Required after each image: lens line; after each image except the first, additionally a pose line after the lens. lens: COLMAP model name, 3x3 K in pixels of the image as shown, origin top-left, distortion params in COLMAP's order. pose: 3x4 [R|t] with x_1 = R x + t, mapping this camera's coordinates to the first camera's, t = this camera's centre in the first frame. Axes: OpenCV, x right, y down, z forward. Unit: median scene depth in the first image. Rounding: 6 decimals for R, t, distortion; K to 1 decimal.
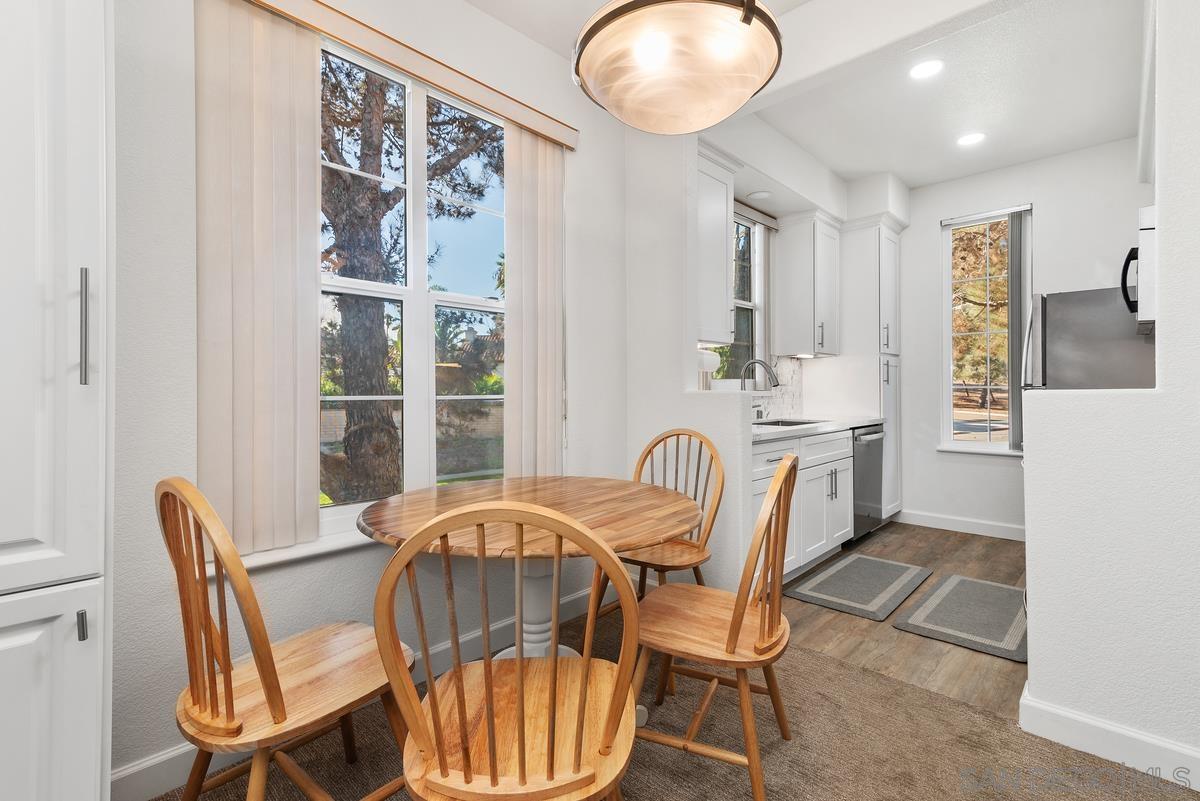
lens RADIAL K [[543.2, 0, 609.8], [0, 543.2, 384.4], [0, 0, 1]] dist [0.019034, -0.000760]
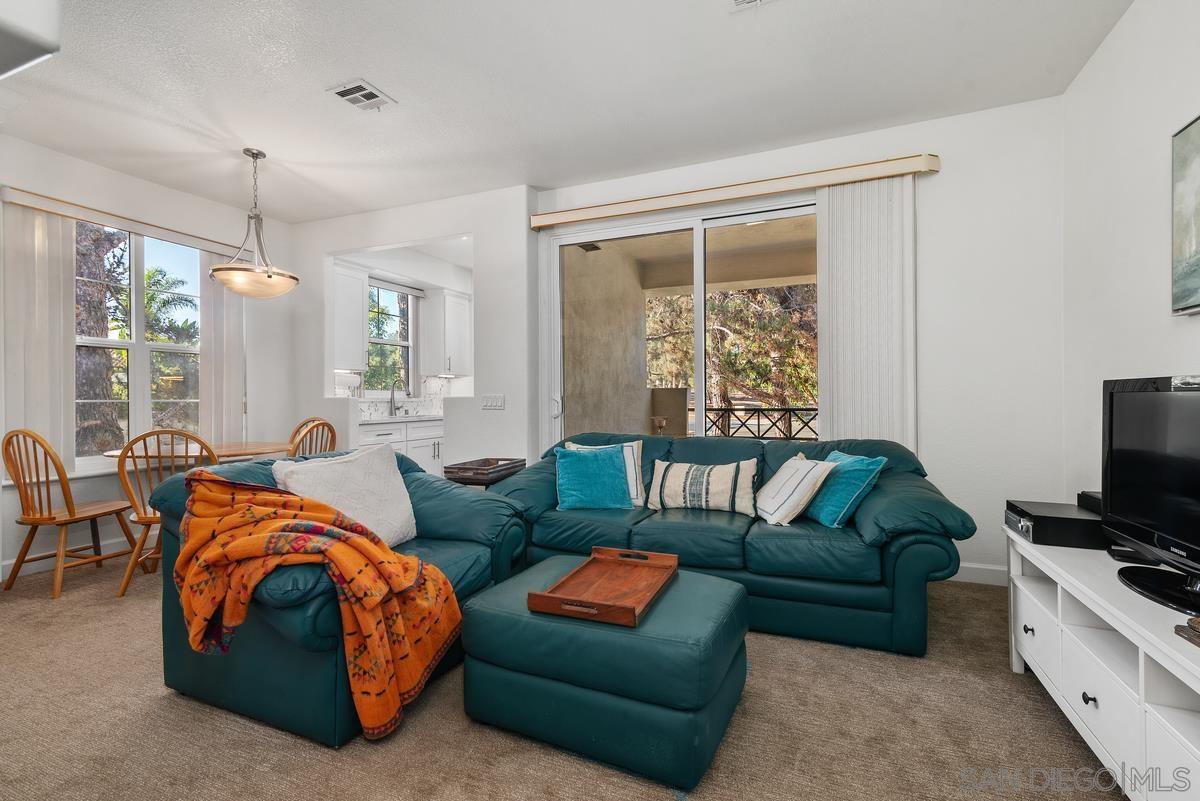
lens RADIAL K [[543.2, 0, 604.8], [0, 543.2, 400.9], [0, 0, 1]] dist [0.019034, -0.000760]
pose [[0.939291, 0.001521, 0.343119, 0.258259], [-0.005657, 0.999923, 0.011054, -0.002852], [-0.343076, -0.012324, 0.939227, -0.678929]]
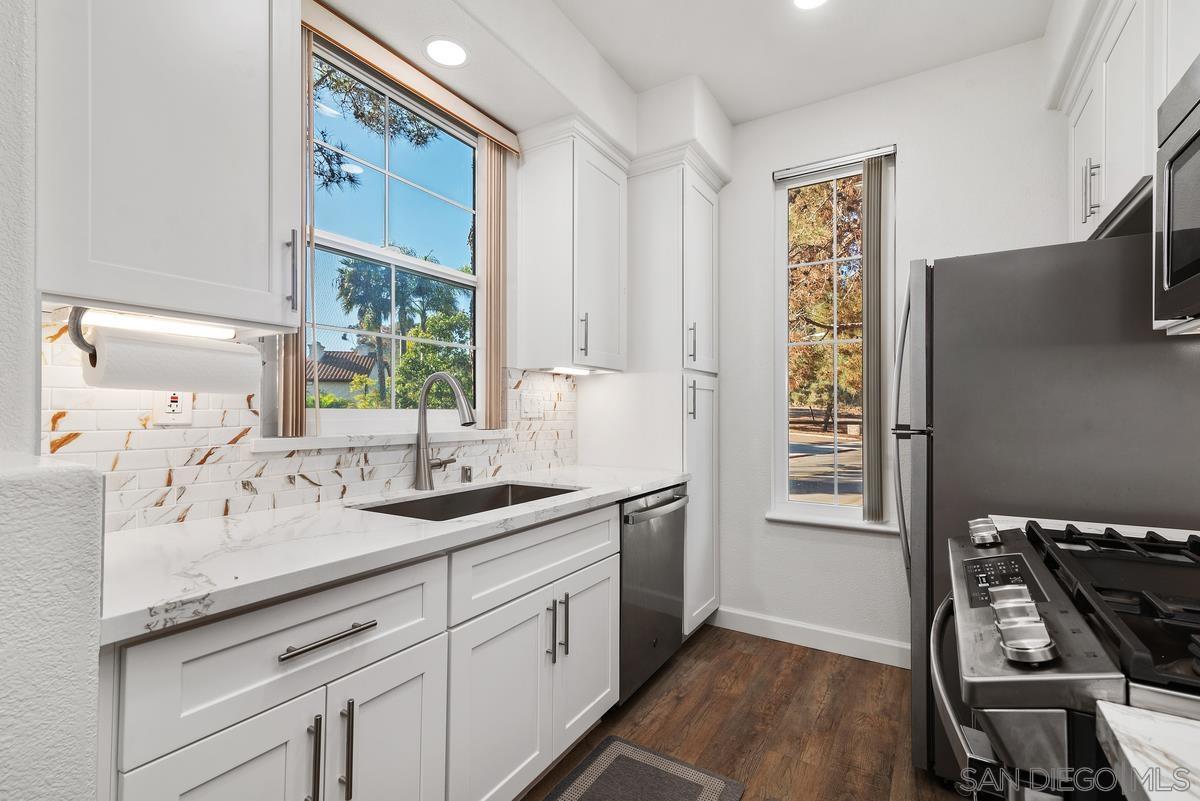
lens RADIAL K [[543.2, 0, 602.6], [0, 543.2, 405.1], [0, 0, 1]] dist [0.019034, -0.000760]
pose [[0.978028, 0.007650, 0.208333, 0.276701], [-0.006813, 0.999966, -0.004733, -0.012887], [-0.208362, 0.003209, 0.978047, 0.412000]]
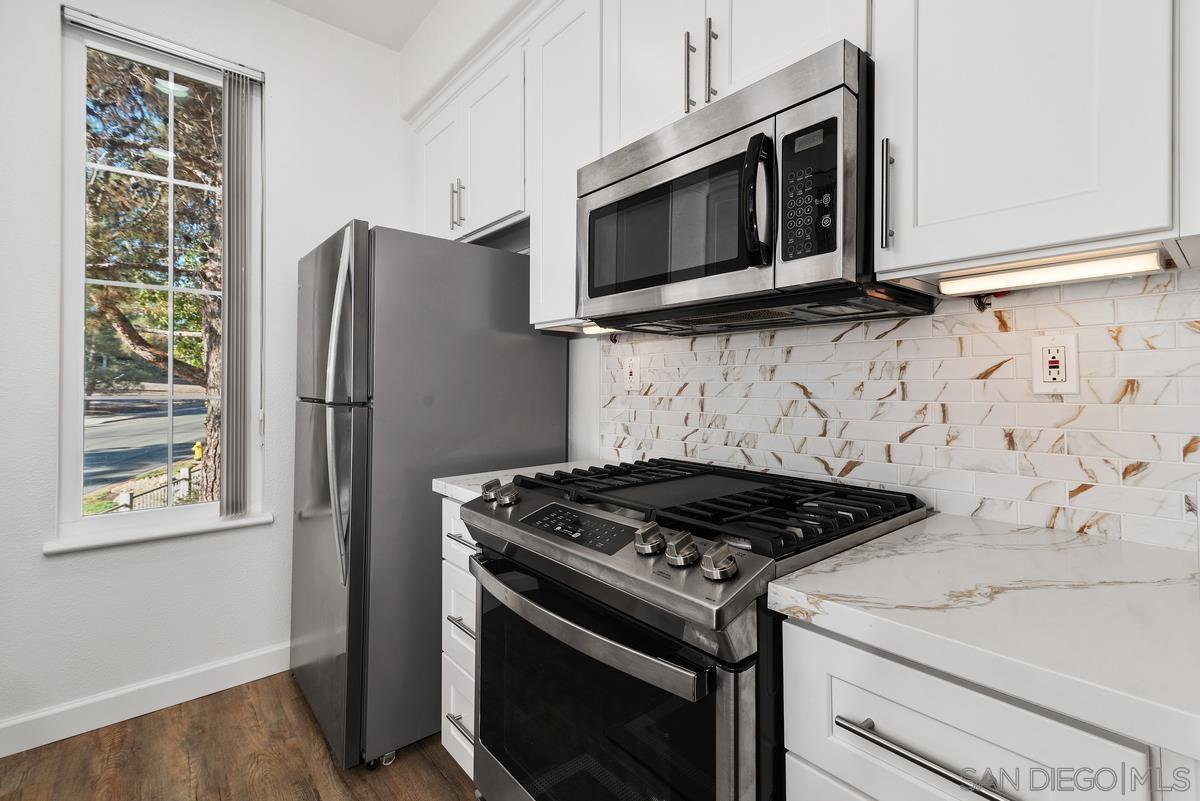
lens RADIAL K [[543.2, 0, 618.9], [0, 543.2, 378.6], [0, 0, 1]] dist [0.019034, -0.000760]
pose [[0.091161, 0.017210, 0.995687, 0.229768], [-0.012245, 0.999794, -0.016159, -0.009768], [-0.995761, -0.010720, 0.091353, 0.549691]]
